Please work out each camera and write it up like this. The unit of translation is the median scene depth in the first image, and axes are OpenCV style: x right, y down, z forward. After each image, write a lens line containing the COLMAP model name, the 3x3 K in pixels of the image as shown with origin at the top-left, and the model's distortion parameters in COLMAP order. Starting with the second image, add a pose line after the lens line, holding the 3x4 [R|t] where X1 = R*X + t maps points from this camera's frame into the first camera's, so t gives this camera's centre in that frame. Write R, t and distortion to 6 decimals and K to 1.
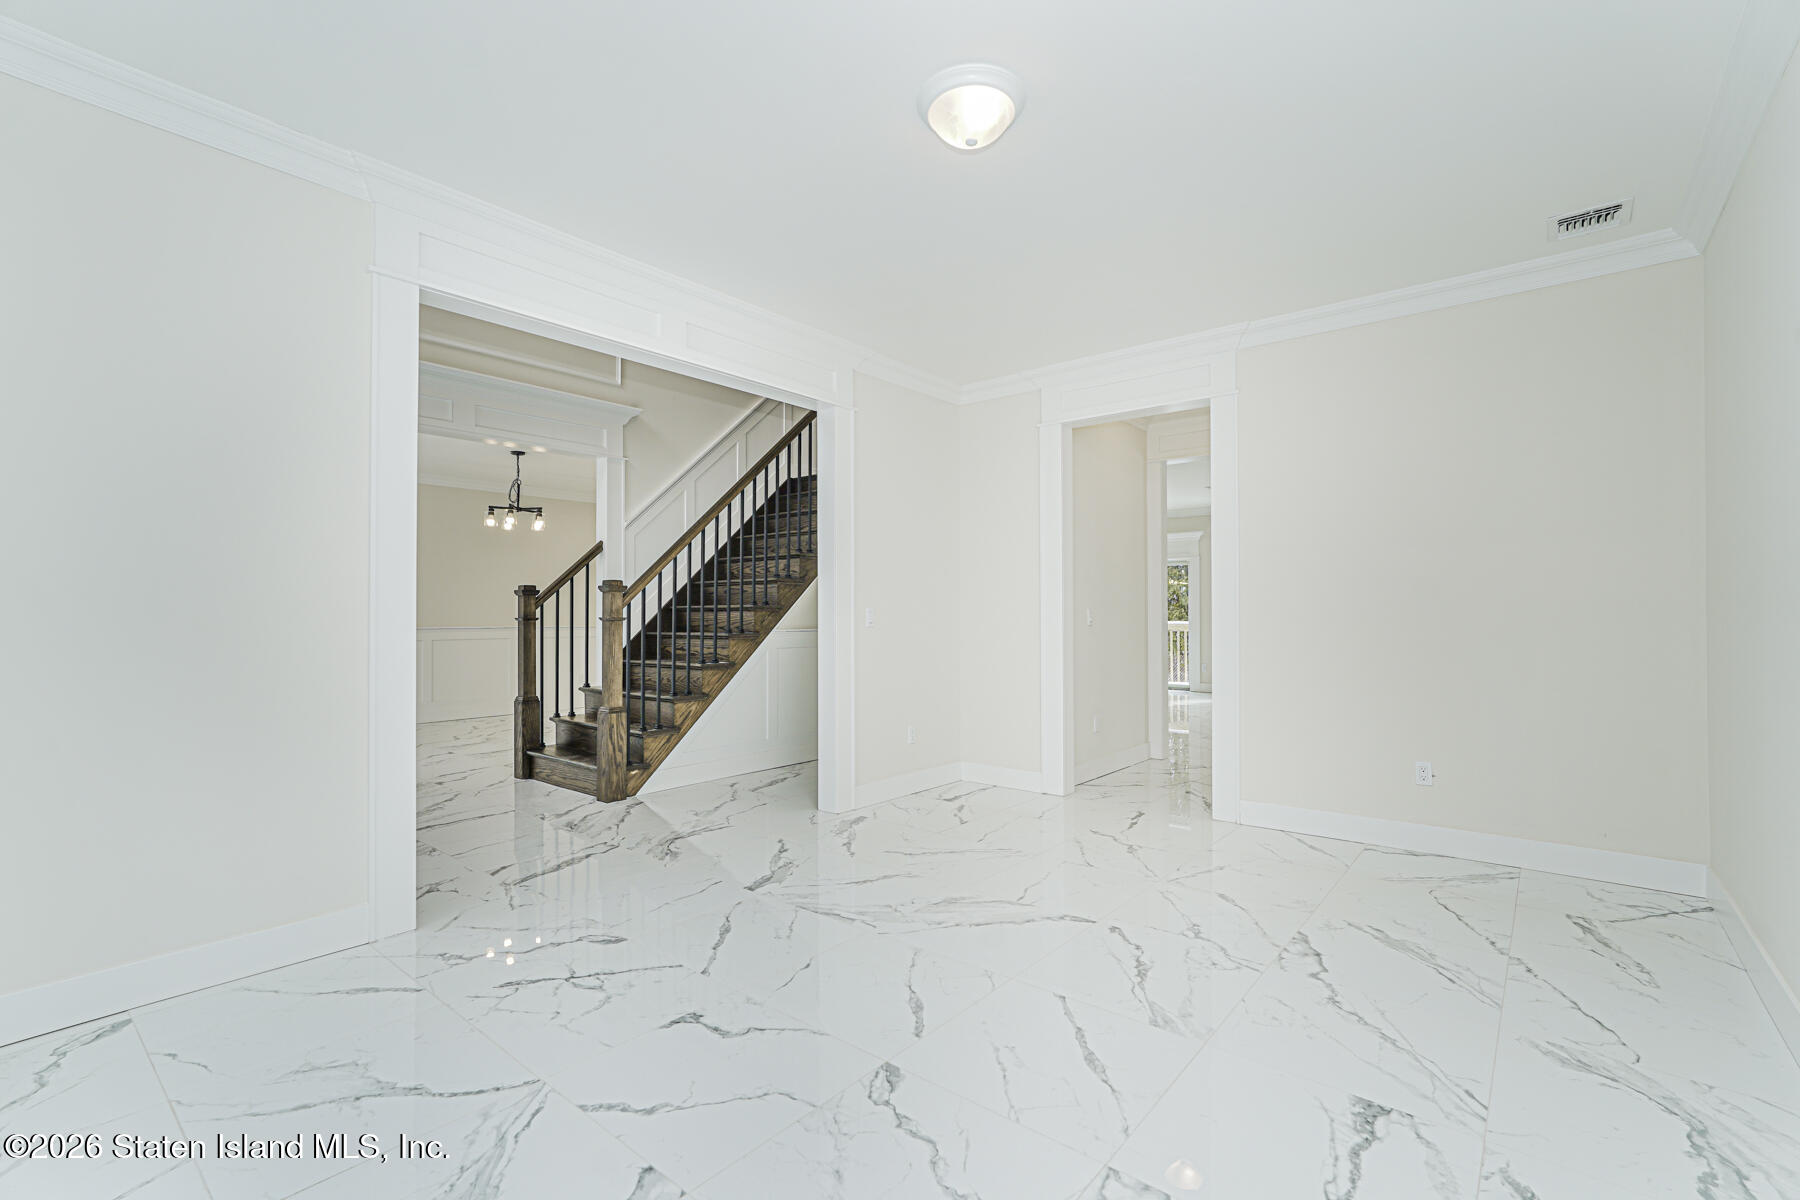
lens RADIAL K [[791.9, 0, 903.5], [0, 791.9, 605.9], [0, 0, 1]] dist [-0.018427, 0.001547]
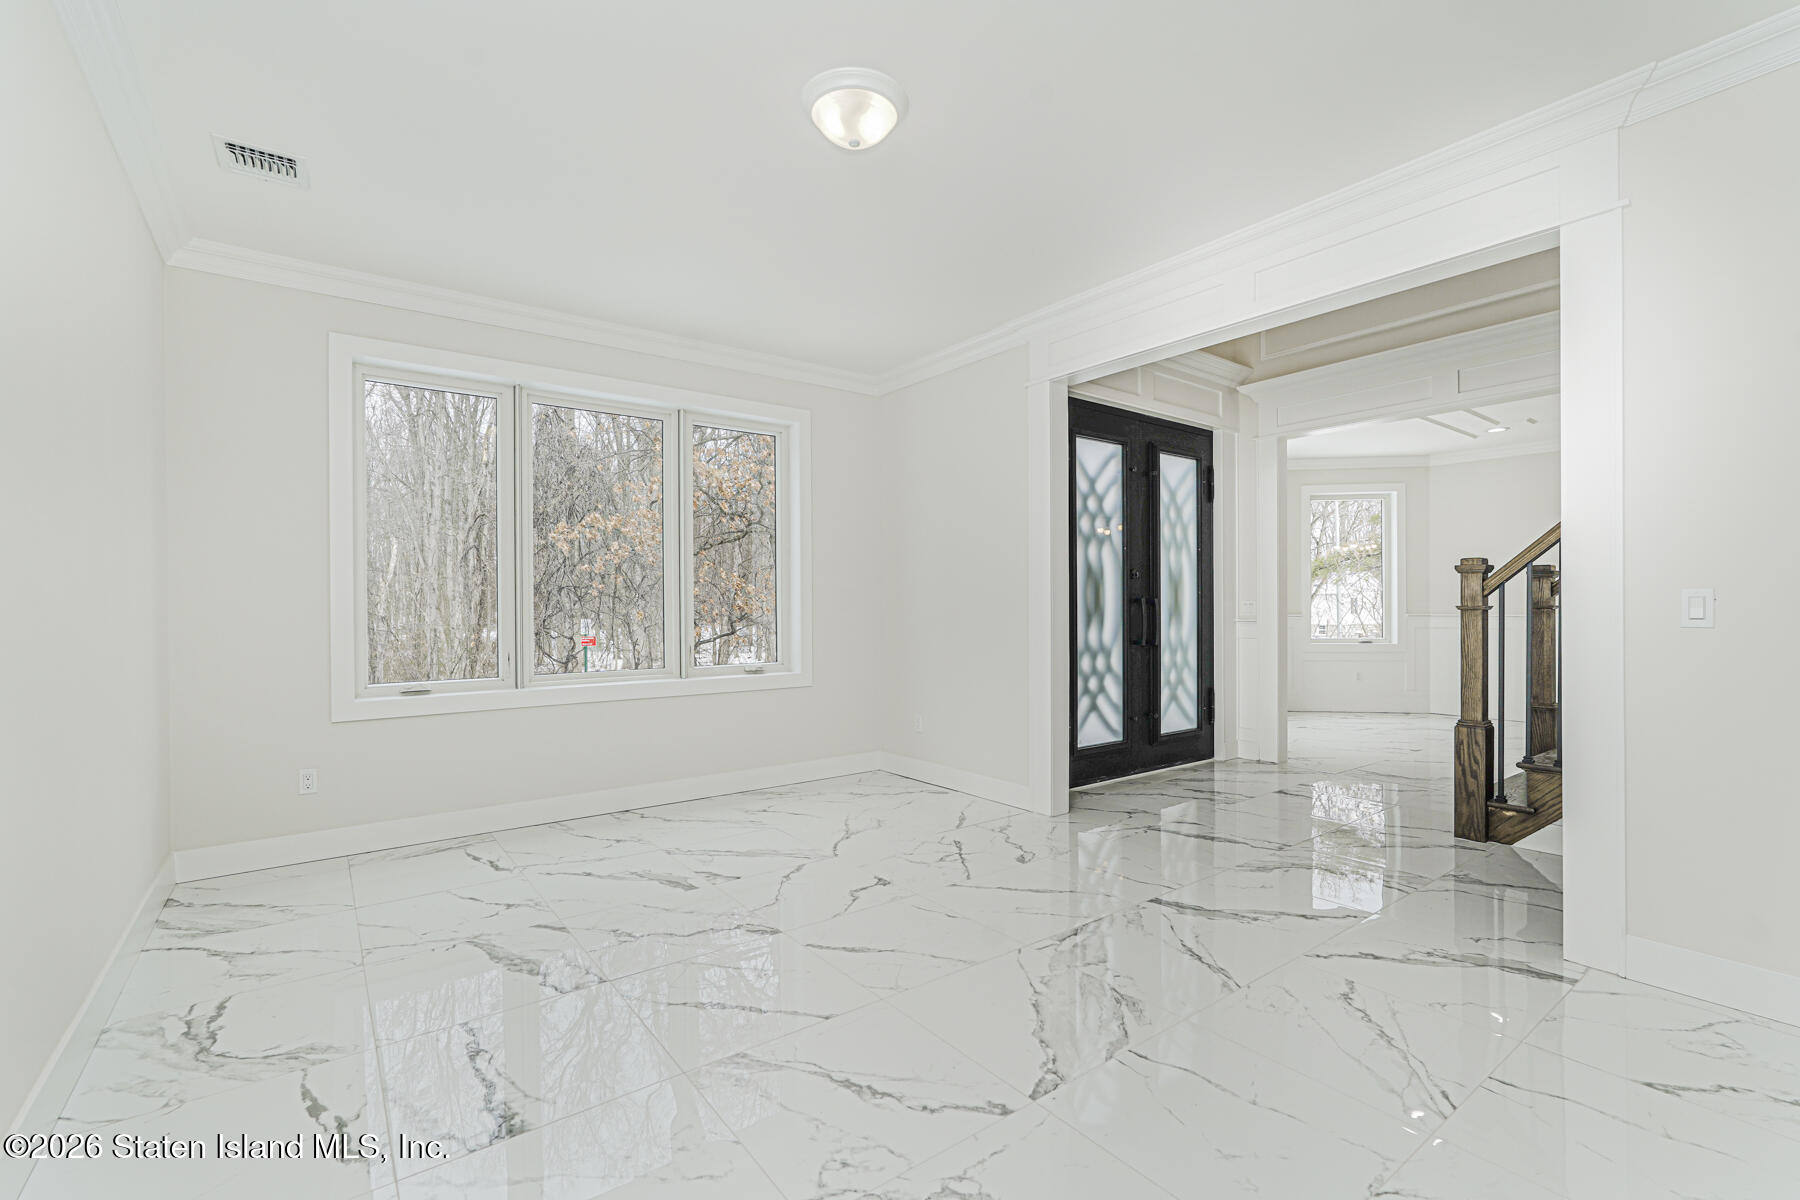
lens RADIAL K [[791.9, 0, 905.0], [0, 791.9, 604.0], [0, 0, 1]] dist [-0.018427, 0.001547]
pose [[-0.233265, 0.001048, -0.972413, 0.864321], [0.019361, 0.999806, -0.003567, 0.007442], [0.972220, -0.019659, -0.233240, 1.043939]]
